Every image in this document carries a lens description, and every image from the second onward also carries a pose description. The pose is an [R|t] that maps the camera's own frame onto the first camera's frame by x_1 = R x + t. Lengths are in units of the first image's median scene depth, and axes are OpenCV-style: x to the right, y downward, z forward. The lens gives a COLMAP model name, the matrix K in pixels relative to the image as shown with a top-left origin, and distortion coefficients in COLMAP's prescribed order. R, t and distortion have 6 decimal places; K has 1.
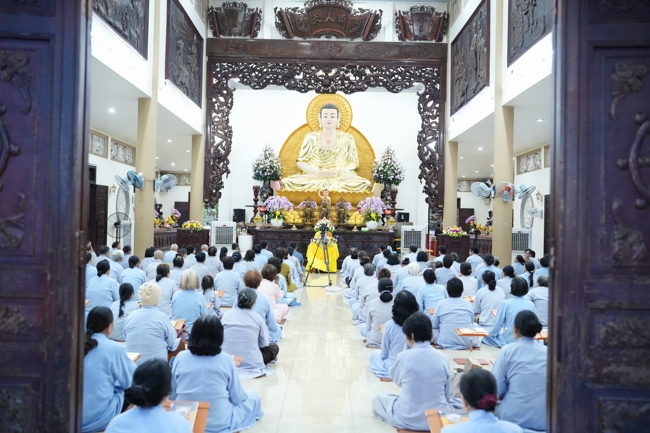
lens RADIAL K [[685.3, 0, 325.0], [0, 685.3, 216.5], [0, 0, 1]] dist [0.000539, -0.000064]
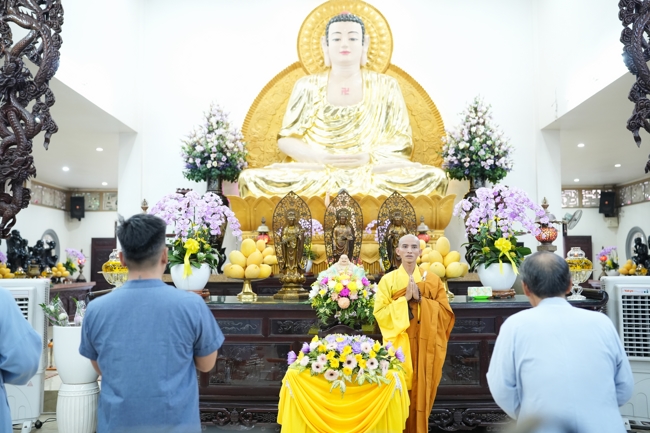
lens RADIAL K [[665.0, 0, 325.0], [0, 665.0, 216.5], [0, 0, 1]] dist [-0.002246, 0.006302]
pose [[0.999417, -0.028327, -0.019059, -0.002315], [0.027126, 0.997796, -0.060567, 0.000913], [0.020732, 0.060015, 0.997982, 0.568217]]
